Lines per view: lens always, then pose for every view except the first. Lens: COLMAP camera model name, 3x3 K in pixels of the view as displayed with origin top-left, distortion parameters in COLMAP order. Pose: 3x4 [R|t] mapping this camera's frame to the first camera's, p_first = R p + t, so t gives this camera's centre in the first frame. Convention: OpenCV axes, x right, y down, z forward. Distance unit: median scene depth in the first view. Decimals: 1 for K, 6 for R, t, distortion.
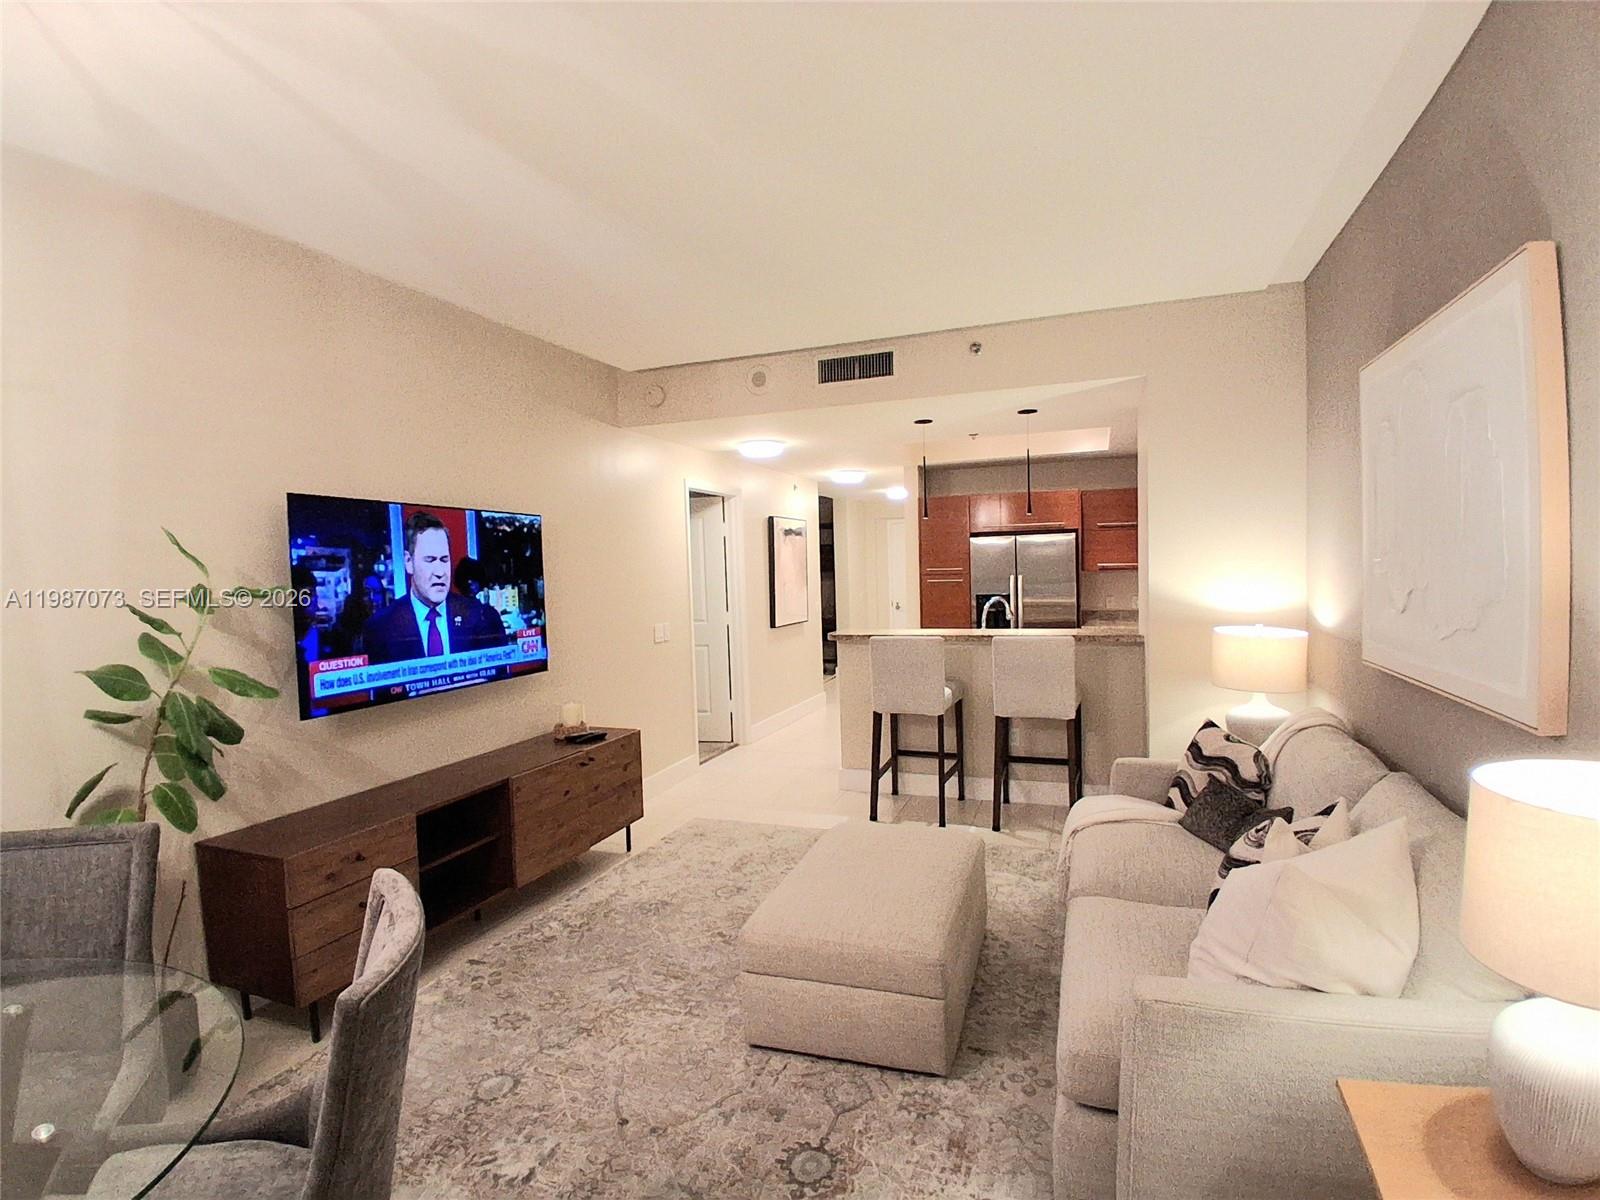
lens RADIAL K [[795.1, 0, 805.6], [0, 795.1, 609.2], [0, 0, 1]] dist [0.005026, -0.049693]
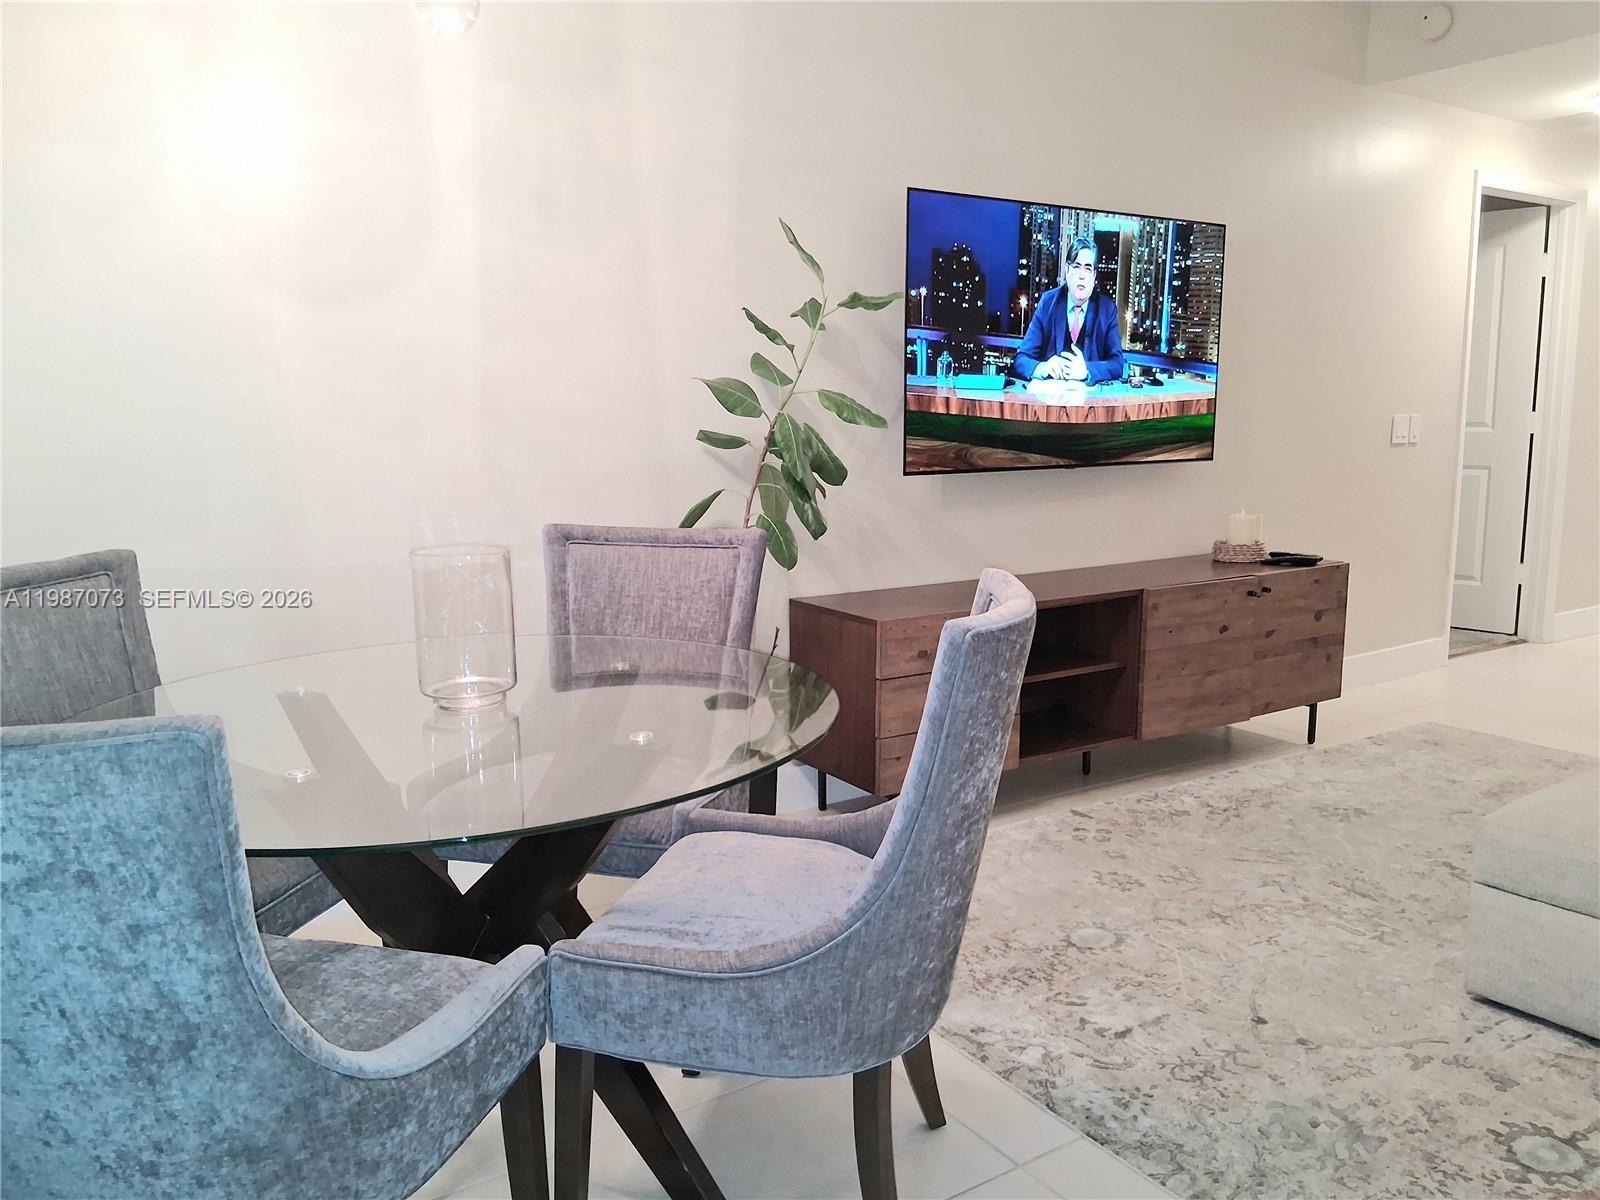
lens RADIAL K [[1196.0, 0, 798.0], [0, 1196.0, 599.7], [0, 0, 1]] dist [0.130005, -0.230417]
pose [[0.797359, 0.119610, -0.591533, 0.030728], [-0.047062, 0.989502, 0.136643, 0.096827], [0.601667, -0.081115, 0.794618, -0.073034]]
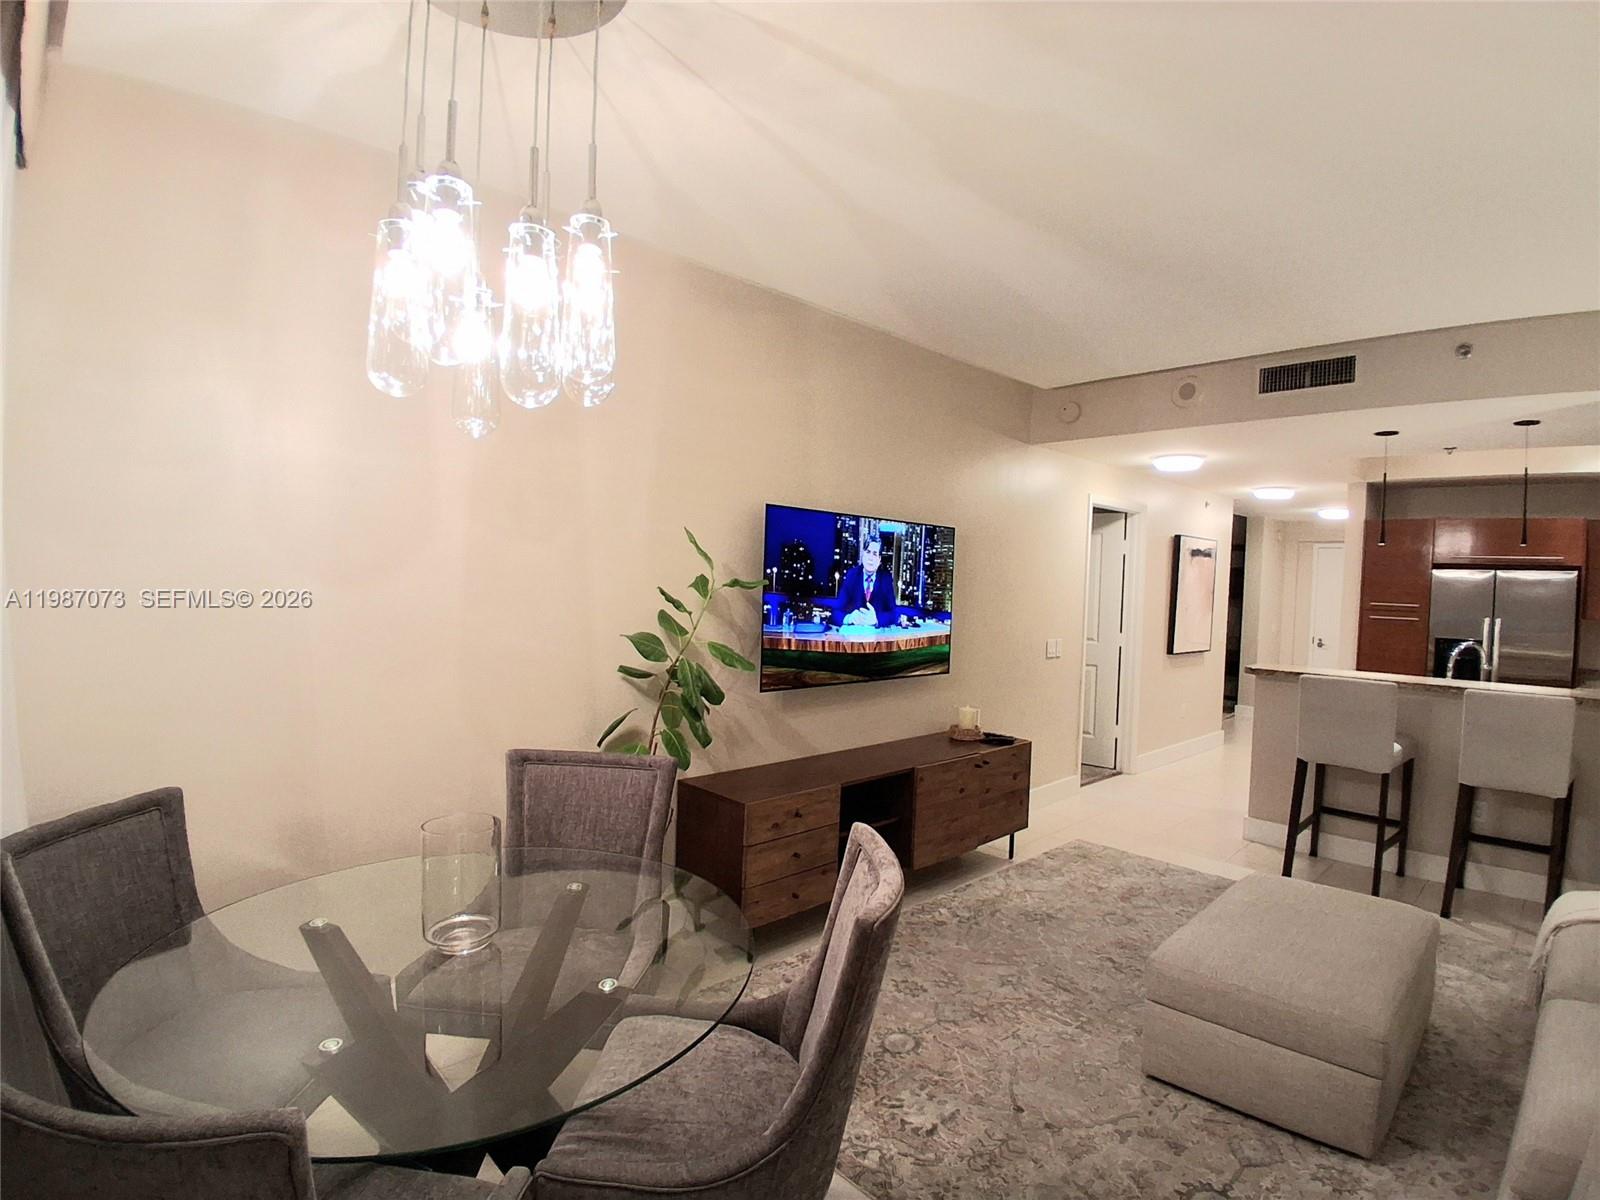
lens RADIAL K [[795.1, 0, 805.6], [0, 795.1, 609.2], [0, 0, 1]] dist [0.005026, -0.049693]
pose [[0.897193, 0.073138, -0.435541, -0.054047], [-0.079889, 0.996800, 0.002820, 0.005466], [0.434353, 0.032265, 0.900165, -0.060924]]
